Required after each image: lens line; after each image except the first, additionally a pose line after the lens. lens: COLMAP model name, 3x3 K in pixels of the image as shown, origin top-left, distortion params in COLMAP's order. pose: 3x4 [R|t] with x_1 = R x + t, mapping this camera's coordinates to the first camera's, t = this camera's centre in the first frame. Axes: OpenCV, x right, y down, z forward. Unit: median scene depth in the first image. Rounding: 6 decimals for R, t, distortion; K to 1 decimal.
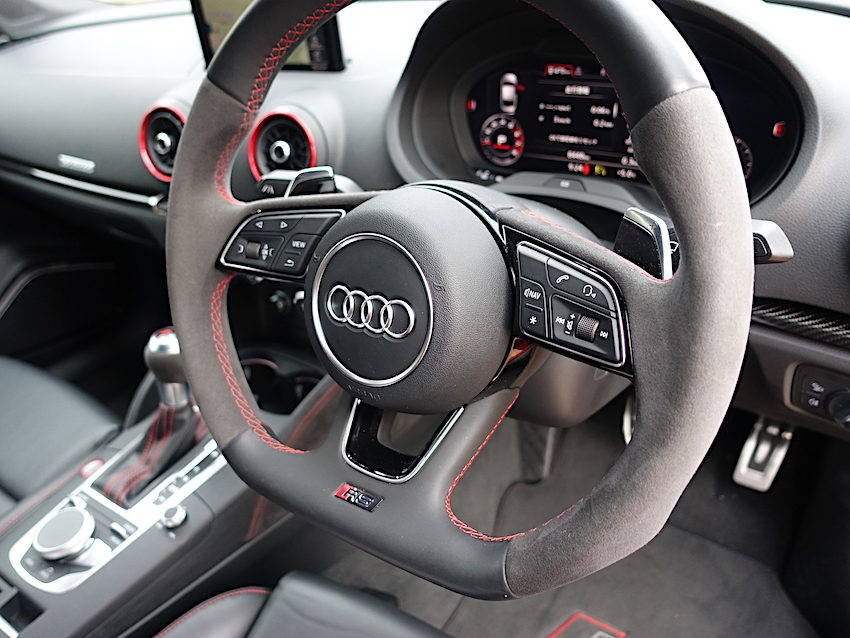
lens RADIAL K [[662.4, 0, 424.8], [0, 662.4, 322.8], [0, 0, 1]] dist [0.007242, -0.011001]
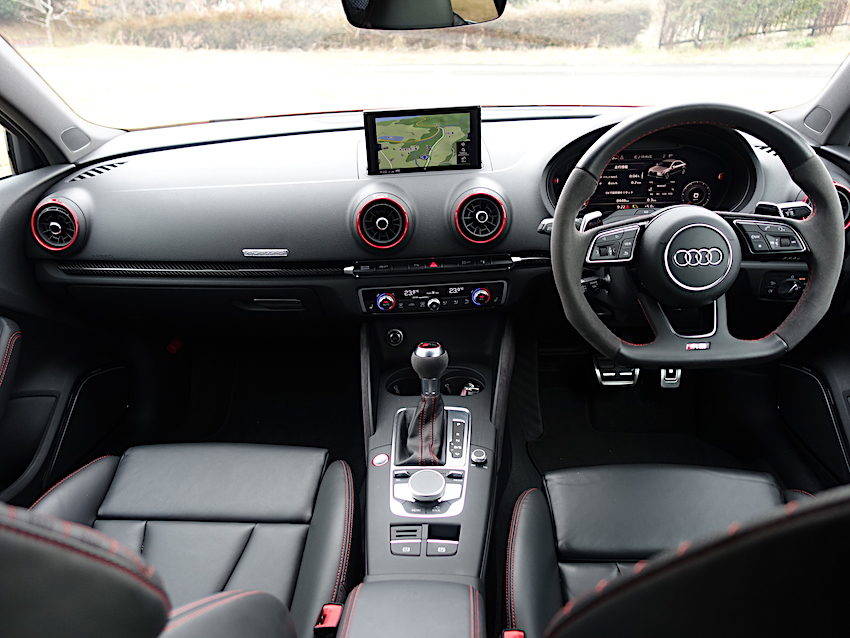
lens RADIAL K [[662.4, 0, 420.3], [0, 662.4, 322.1], [0, 0, 1]] dist [0.007242, -0.011001]
pose [[0.859535, -0.179729, 0.478432, -1.207338], [0.242839, 0.967324, -0.072888, 0.077913], [-0.449699, 0.178832, 0.875094, -0.321438]]
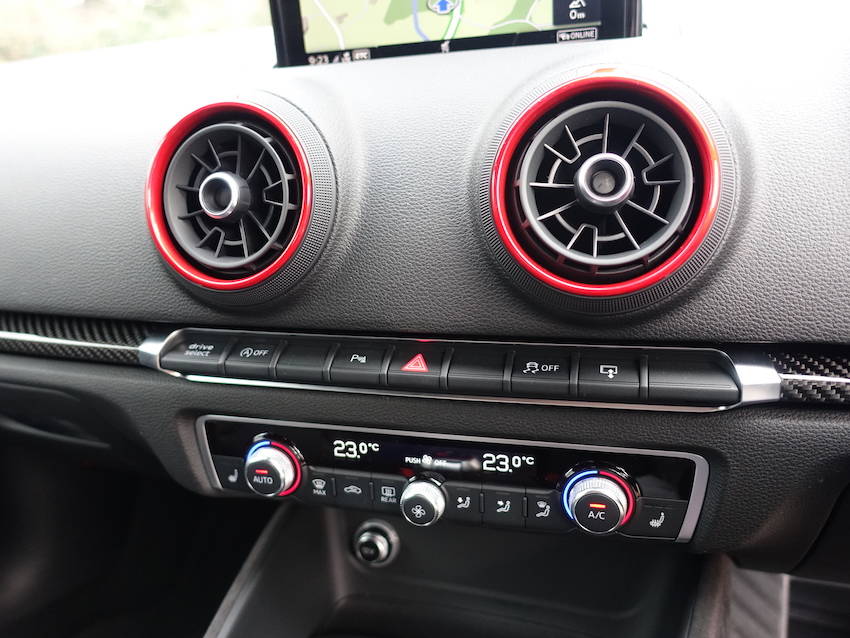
lens RADIAL K [[662.4, 0, 426.9], [0, 662.4, 318.0], [0, 0, 1]] dist [0.007242, -0.011001]
pose [[0.976350, -0.036452, 0.213099, -0.414912], [0.090288, 0.964360, -0.248711, -0.098711], [-0.196438, 0.262069, 0.944845, 0.699414]]
